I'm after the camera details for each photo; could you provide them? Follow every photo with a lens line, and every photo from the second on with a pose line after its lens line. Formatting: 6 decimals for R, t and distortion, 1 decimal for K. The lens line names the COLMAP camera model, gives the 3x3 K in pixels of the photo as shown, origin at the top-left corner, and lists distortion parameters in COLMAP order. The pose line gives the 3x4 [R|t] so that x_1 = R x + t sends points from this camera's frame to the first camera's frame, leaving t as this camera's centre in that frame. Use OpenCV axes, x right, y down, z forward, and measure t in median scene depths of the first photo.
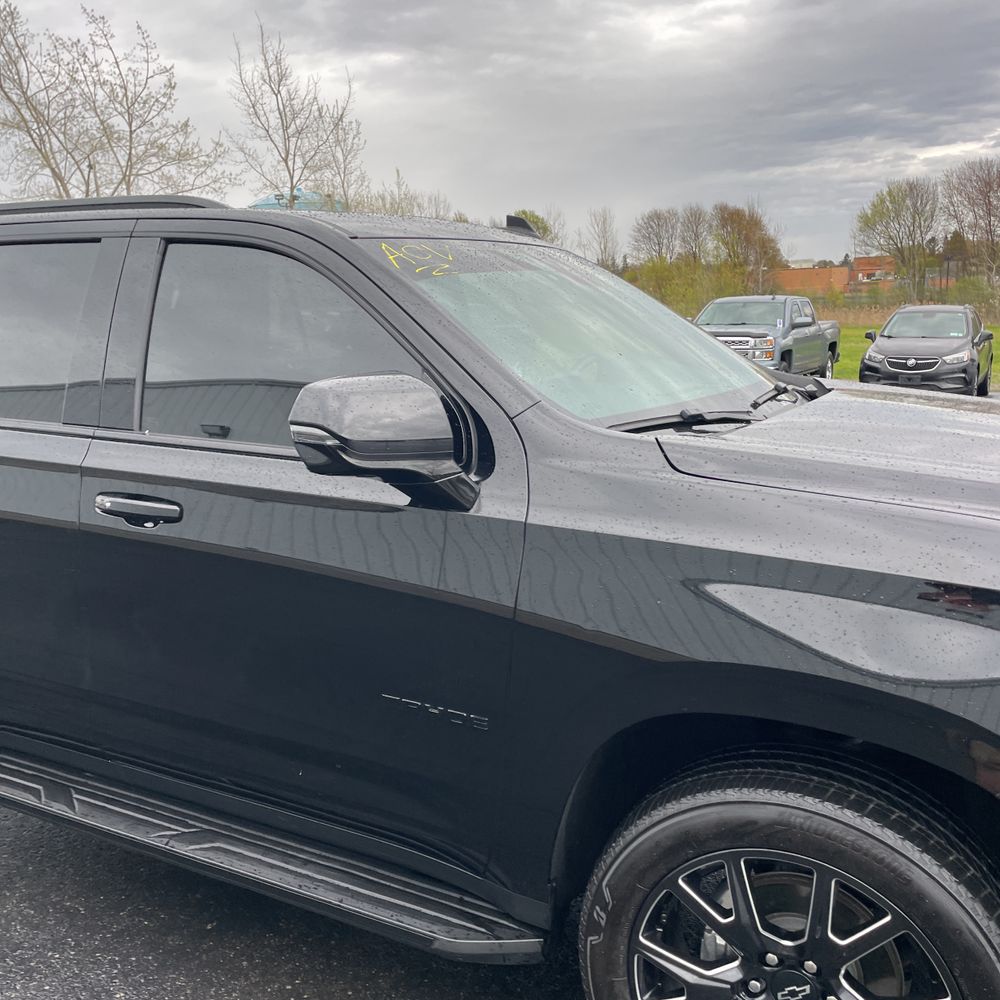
lens RADIAL K [[1035.9, 0, 498.1], [0, 1035.9, 505.1], [0, 0, 1]] dist [0.052804, 0.000000]
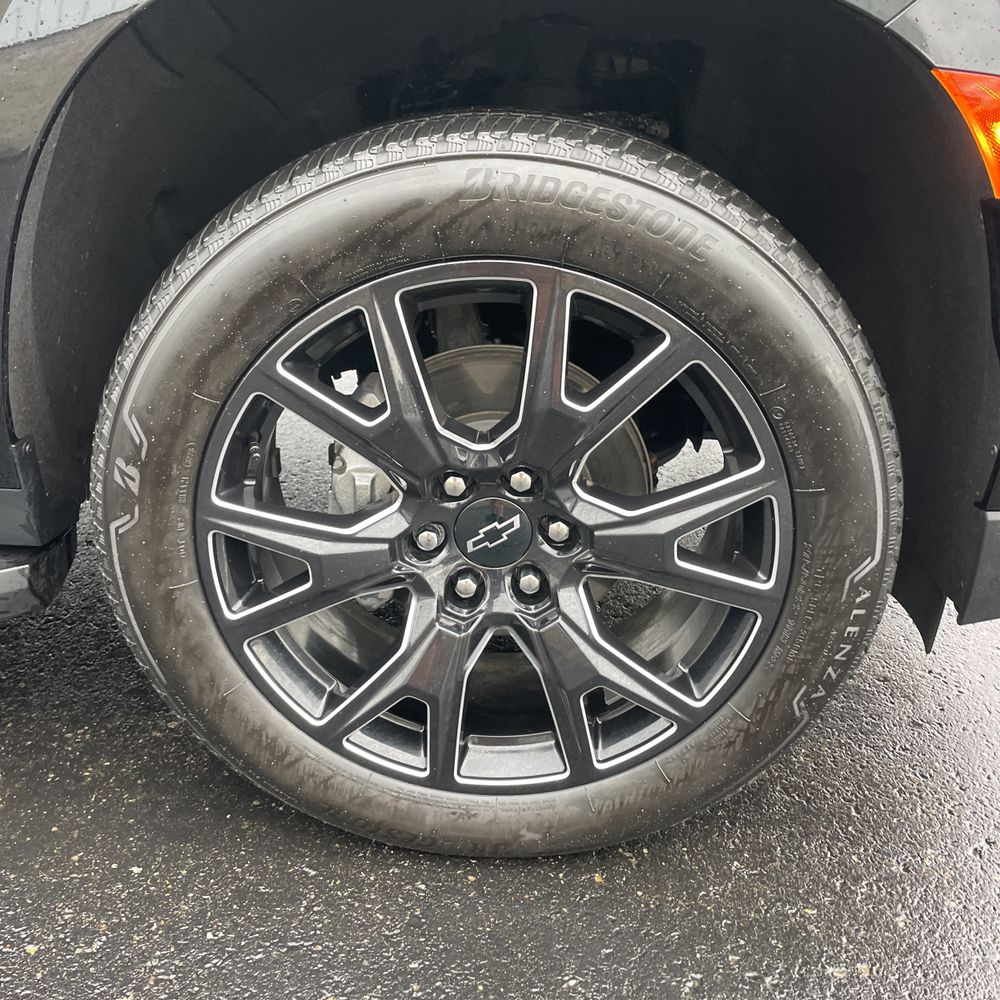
lens RADIAL K [[1035.9, 0, 509.4], [0, 1035.9, 493.5], [0, 0, 1]] dist [0.052804, 0.000000]
pose [[0.903080, -0.153300, 0.401181, 0.062598], [0.056707, 0.968508, 0.242437, 0.298791], [-0.425713, -0.196190, 0.883334, 0.488305]]
